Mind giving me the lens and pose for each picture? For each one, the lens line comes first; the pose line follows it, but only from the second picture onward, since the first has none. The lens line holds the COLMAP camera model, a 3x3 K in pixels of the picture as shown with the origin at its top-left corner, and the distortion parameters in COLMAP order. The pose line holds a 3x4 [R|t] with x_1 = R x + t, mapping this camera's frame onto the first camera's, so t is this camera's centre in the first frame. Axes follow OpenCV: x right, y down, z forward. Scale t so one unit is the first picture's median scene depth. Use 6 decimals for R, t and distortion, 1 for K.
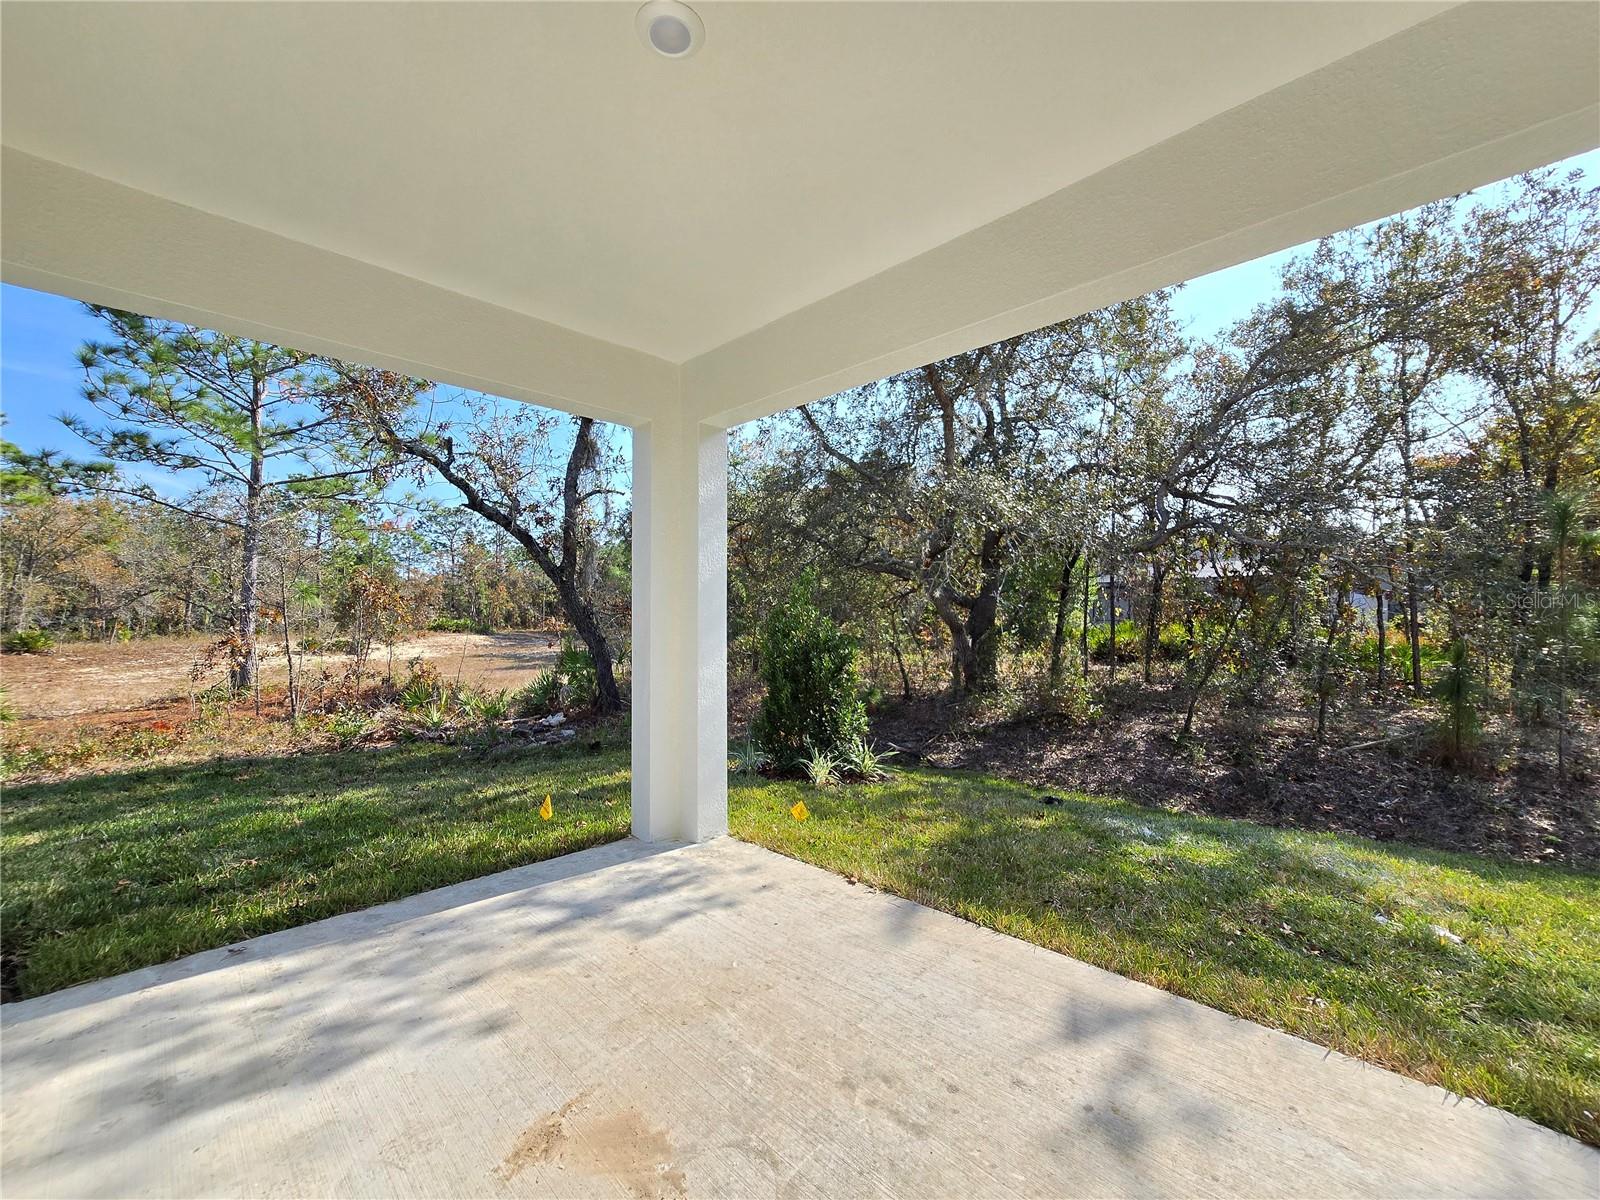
lens RADIAL K [[652.8, 0, 791.7], [0, 652.8, 600.4], [0, 0, 1]] dist [-0.009825, 0.002840]
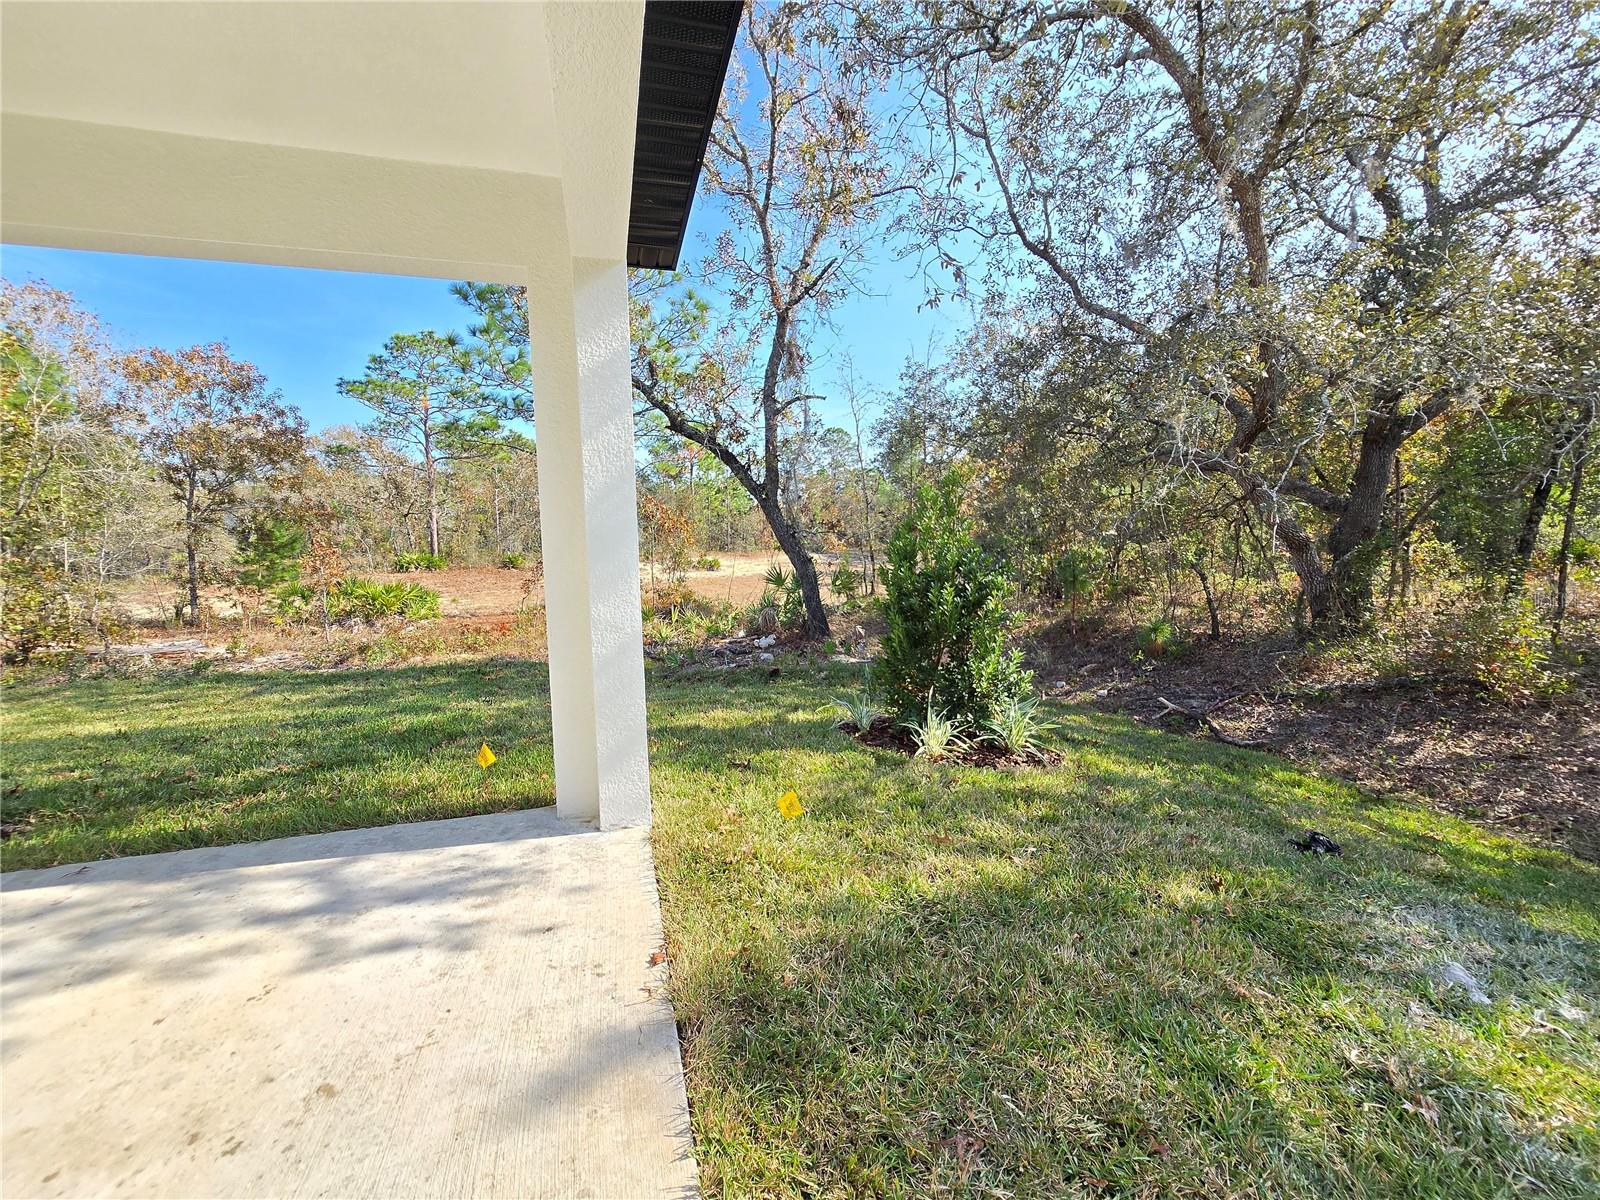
lens RADIAL K [[652.8, 0, 793.7], [0, 652.8, 606.2], [0, 0, 1]] dist [-0.009825, 0.002840]
pose [[0.874653, 0.035202, -0.483469, 0.153227], [0.029531, 0.991638, 0.125627, 0.006917], [0.483848, -0.124157, 0.866300, 0.171770]]
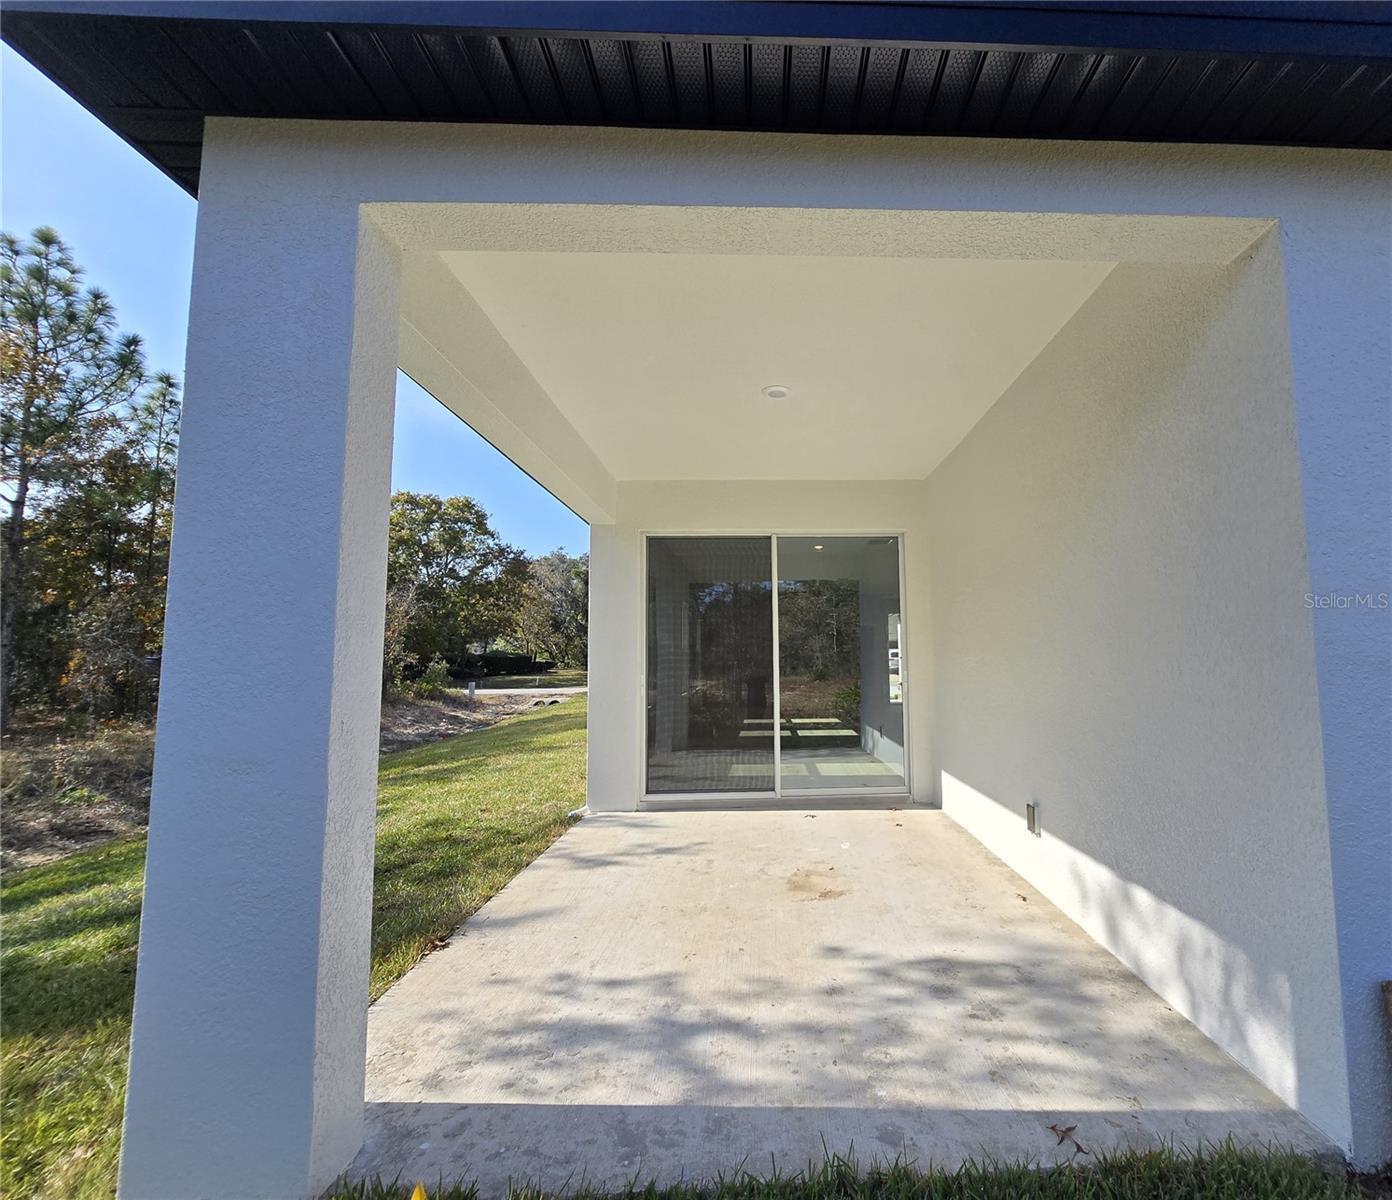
lens RADIAL K [[651.6, 0, 798.7], [0, 651.6, 596.1], [0, 0, 1]] dist [-0.005120, 0.001213]
pose [[-0.738805, 0.082783, 0.668816, -0.268875], [-0.004123, 0.991853, -0.127321, 0.018934], [-0.673907, -0.096823, -0.732444, 0.415368]]
